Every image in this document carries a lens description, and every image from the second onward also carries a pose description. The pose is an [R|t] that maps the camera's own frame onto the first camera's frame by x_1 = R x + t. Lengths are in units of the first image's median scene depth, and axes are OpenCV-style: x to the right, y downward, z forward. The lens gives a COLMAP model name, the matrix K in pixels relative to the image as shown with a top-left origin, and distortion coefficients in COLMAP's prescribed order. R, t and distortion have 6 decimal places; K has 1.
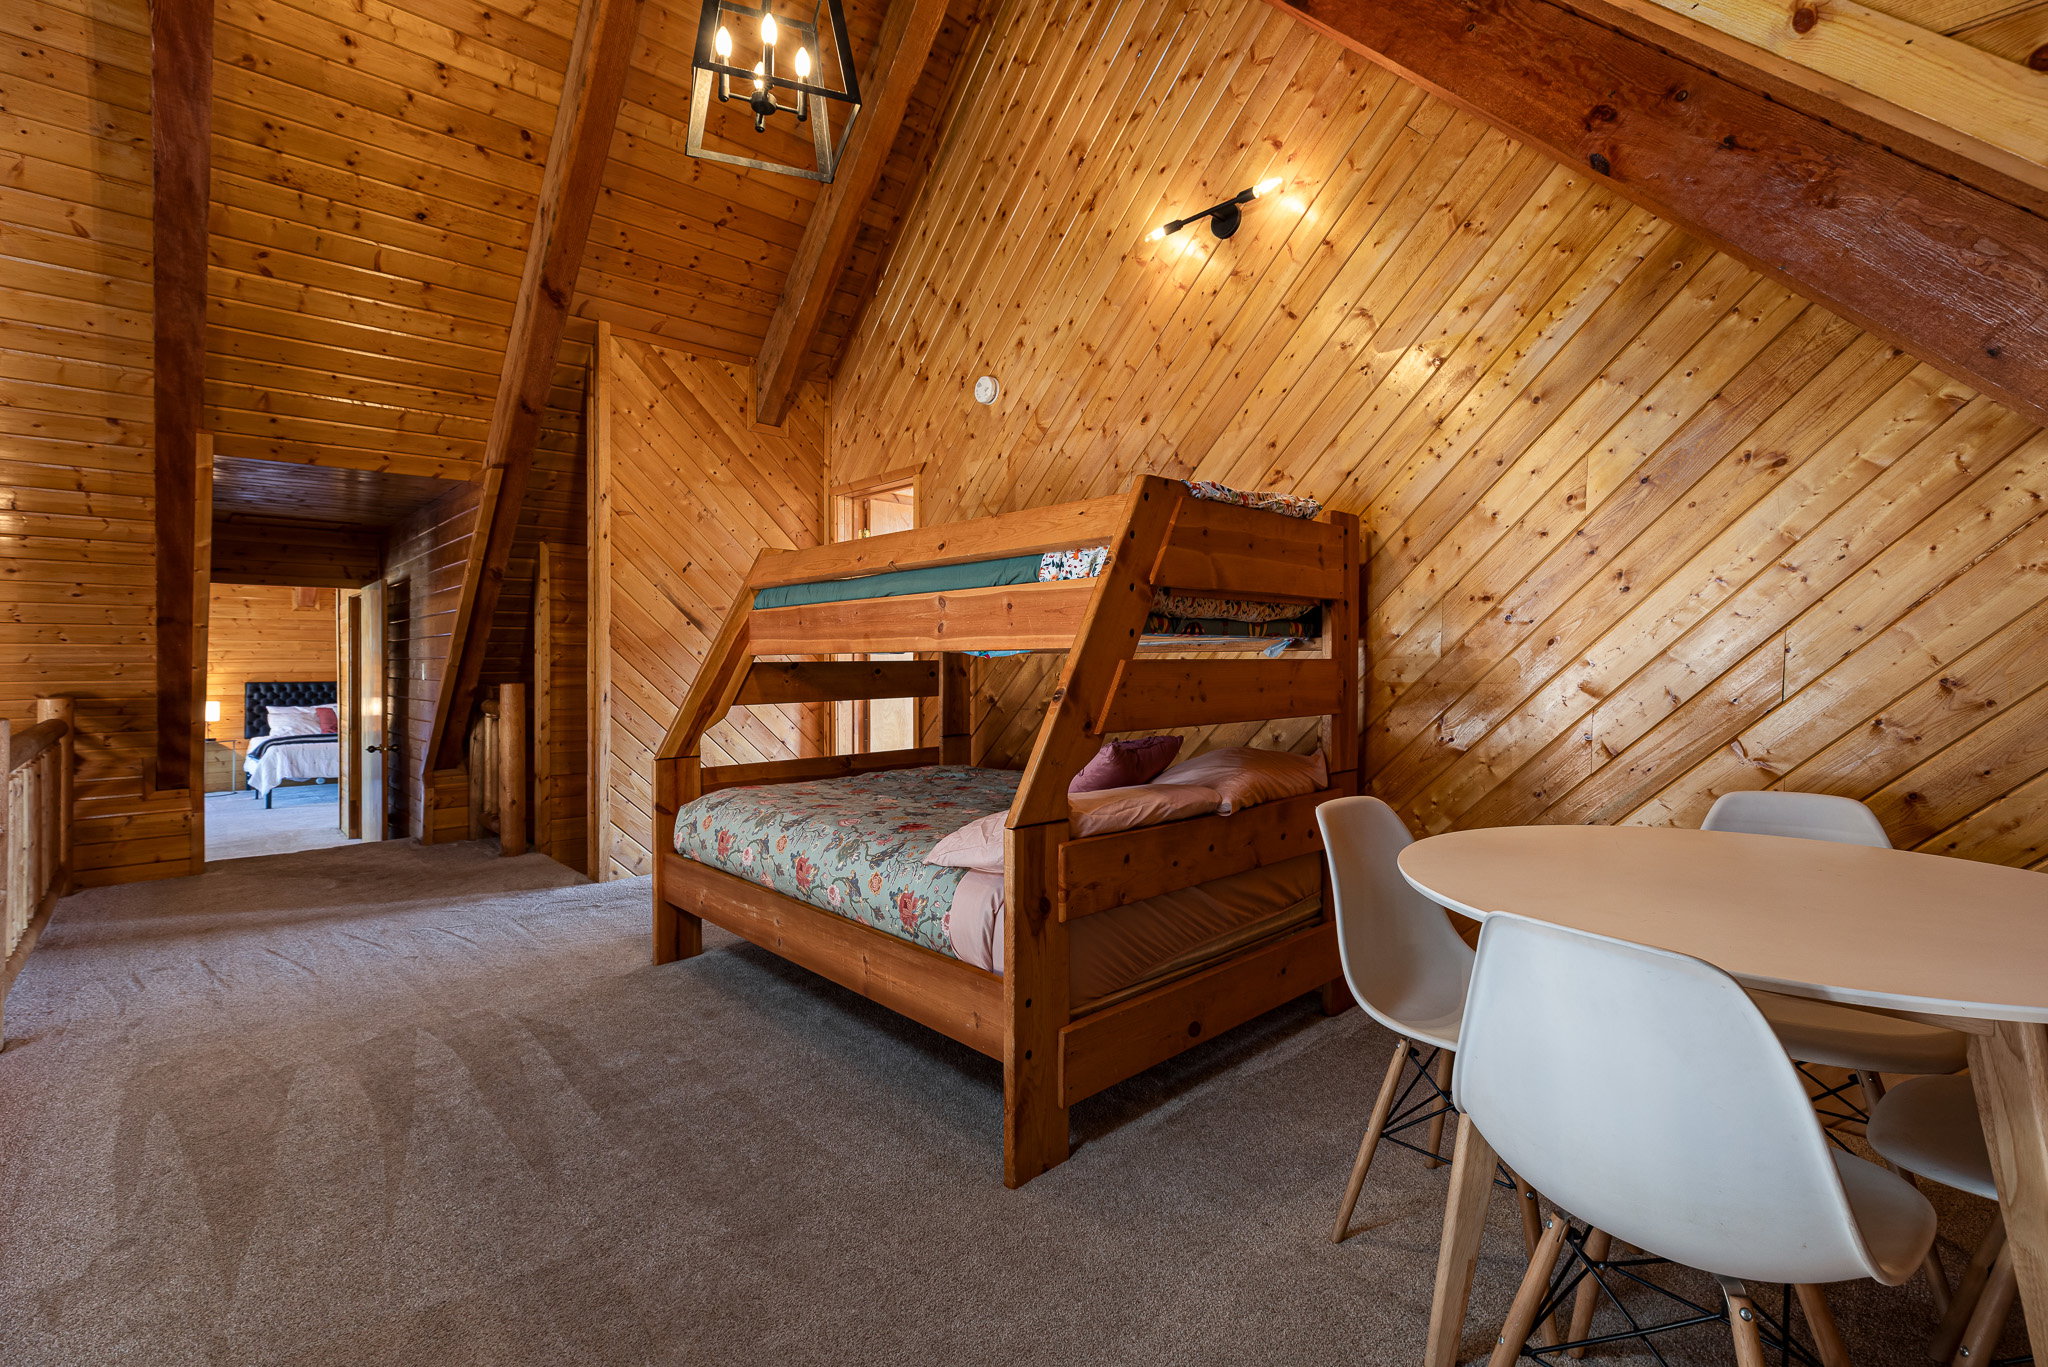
lens RADIAL K [[932.8, 0, 1014.4], [0, 932.8, 673.0], [0, 0, 1]] dist [0.007066, -0.000493]
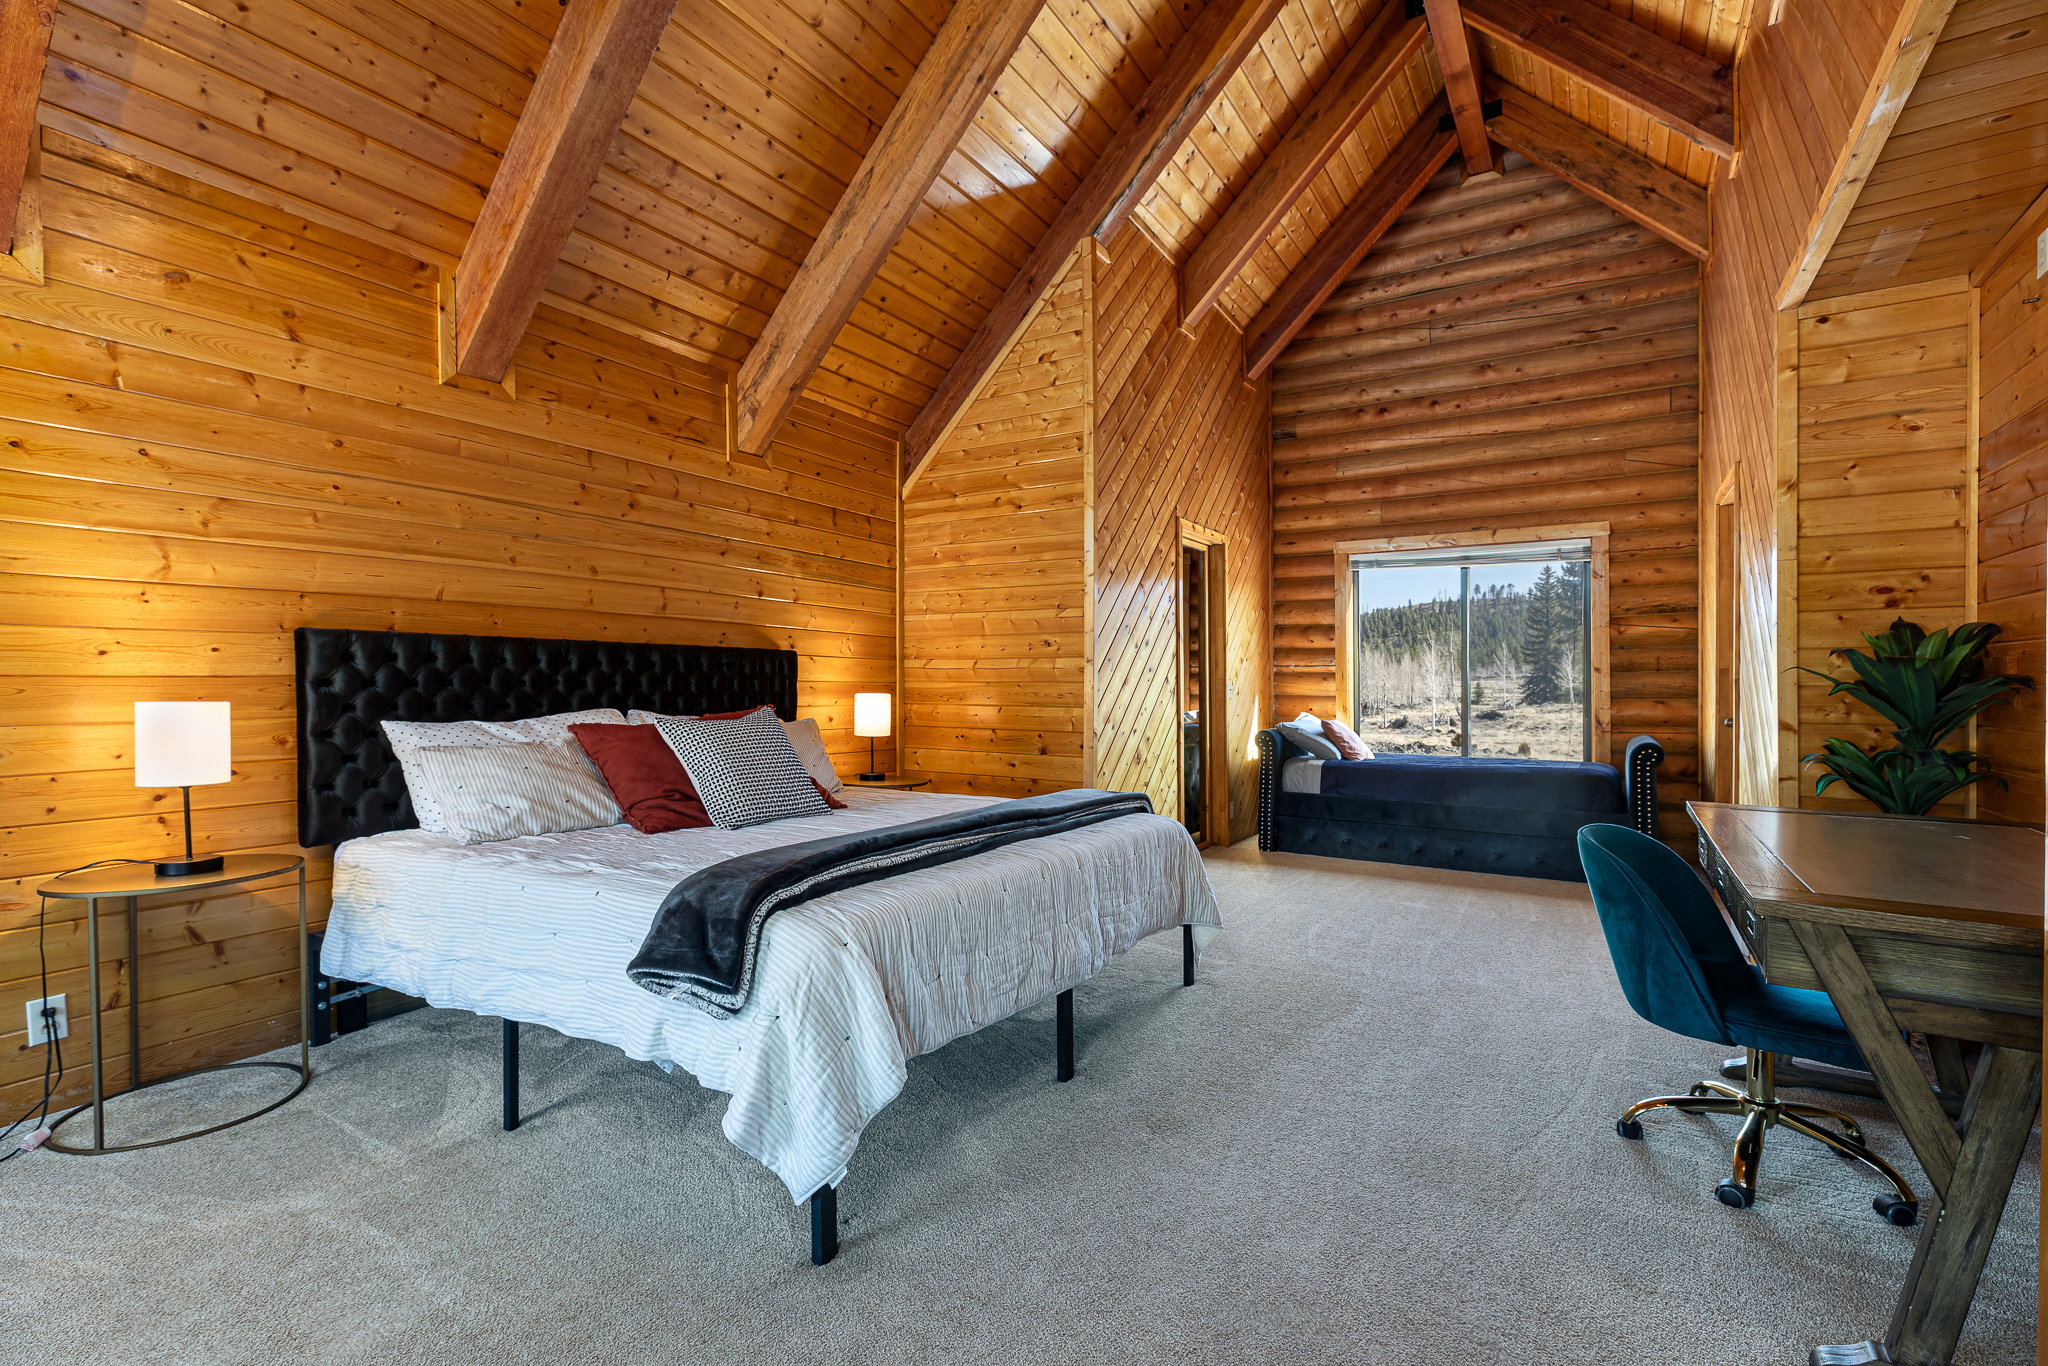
lens RADIAL K [[932.8, 0, 1007.7], [0, 932.8, 693.5], [0, 0, 1]] dist [0.007066, -0.000493]
pose [[0.964362, 0.002506, 0.264573, -0.697703], [-0.003630, 0.999986, 0.003761, 0.026180], [-0.264560, -0.004587, 0.964358, 0.698521]]
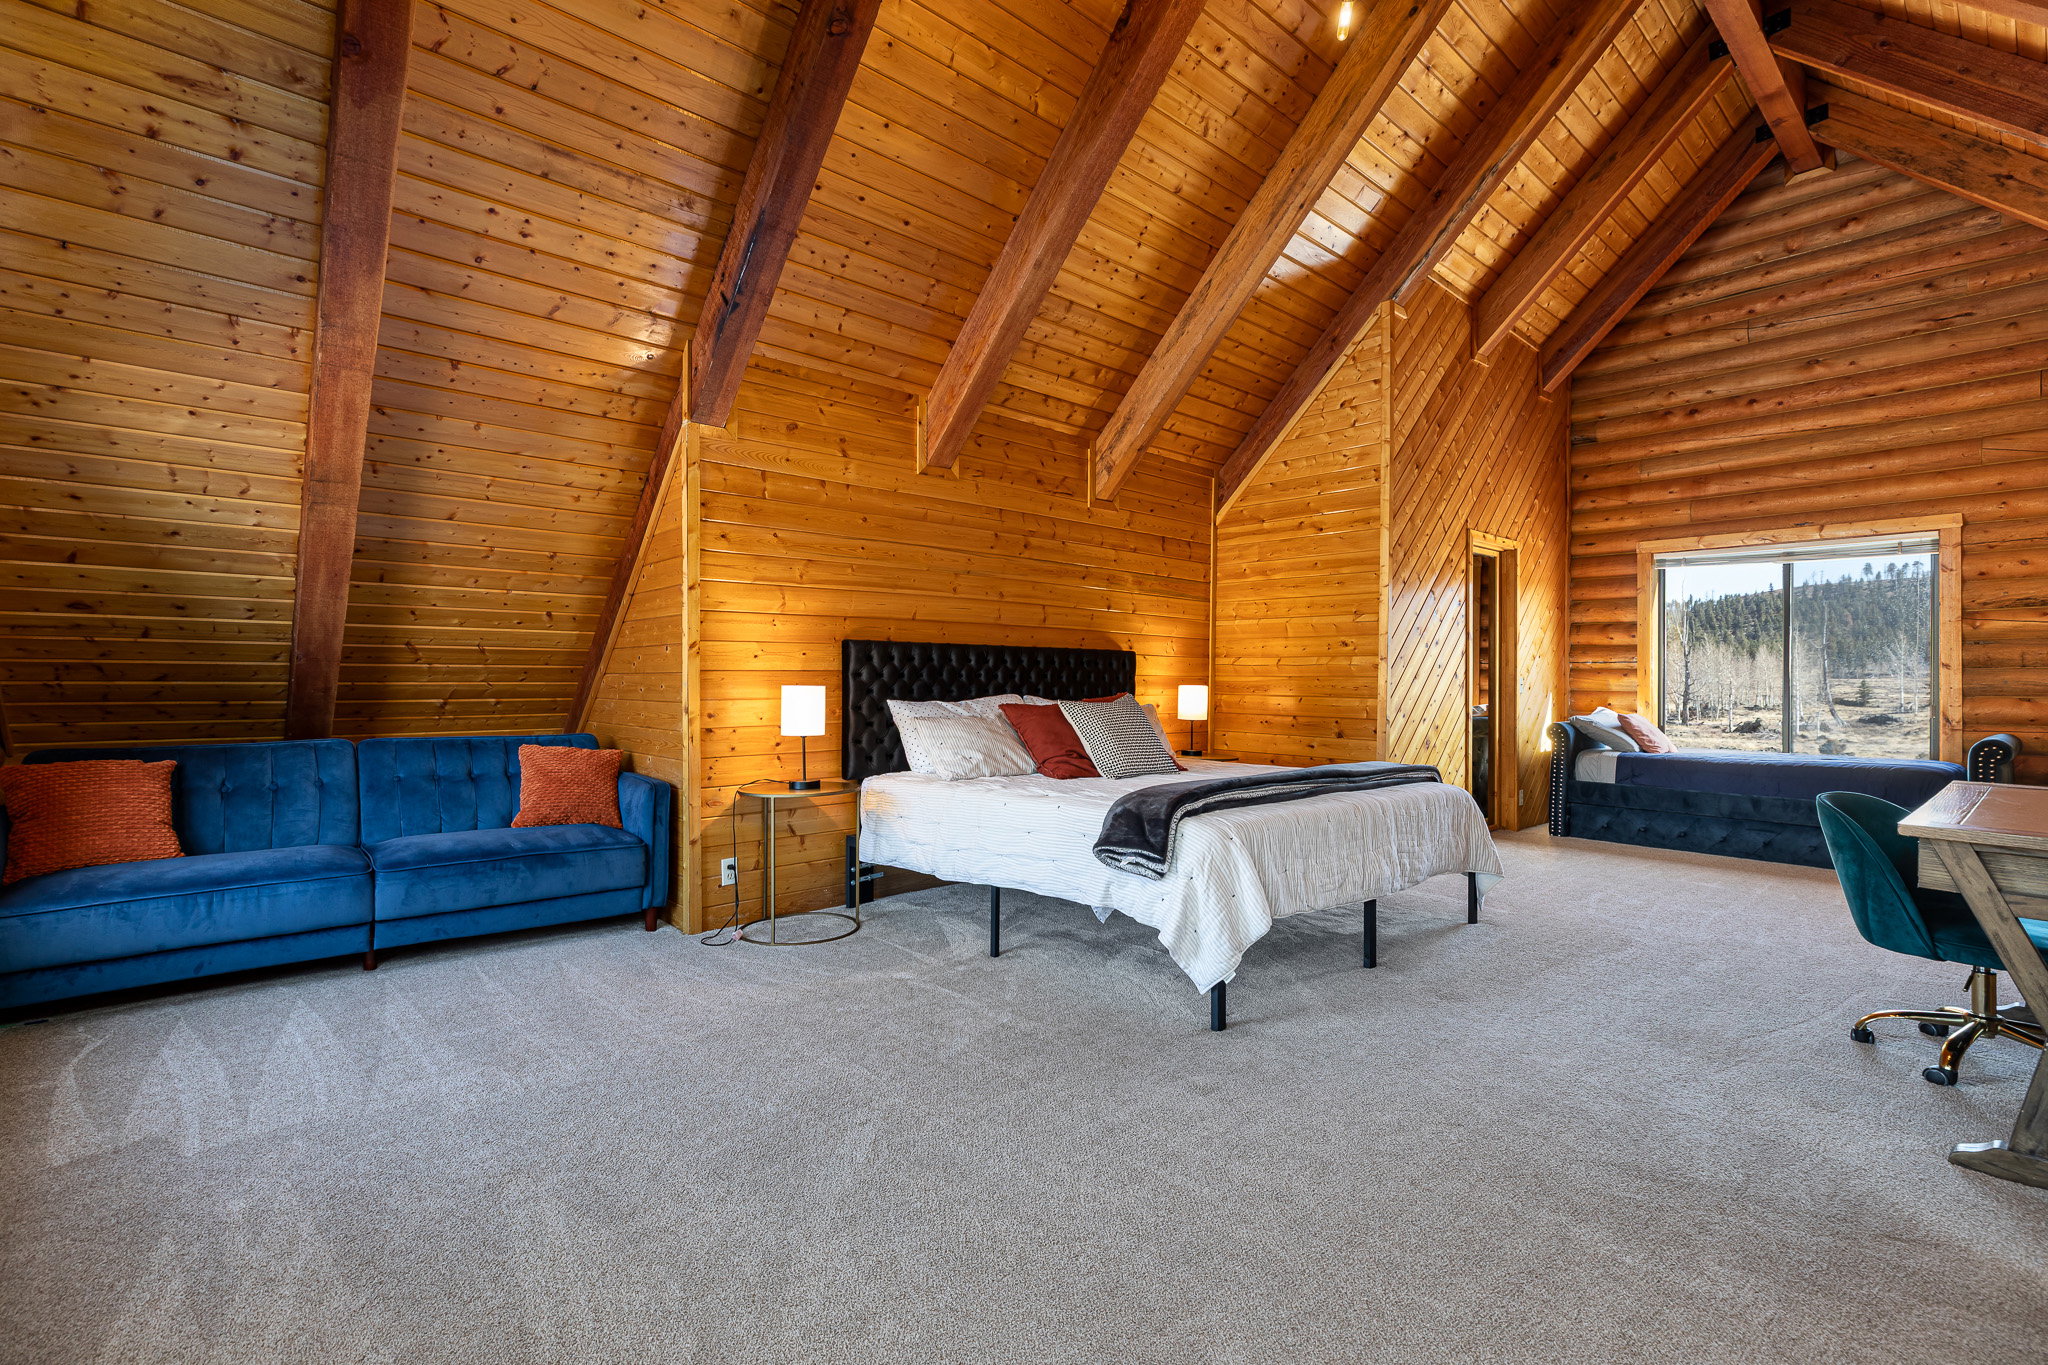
lens RADIAL K [[932.8, 0, 991.3], [0, 932.8, 697.4], [0, 0, 1]] dist [0.007066, -0.000493]
pose [[0.999640, 0.009854, -0.024971, -0.743768], [-0.009508, 0.999858, 0.013943, 0.028395], [0.025104, -0.013701, 0.999591, 0.599113]]
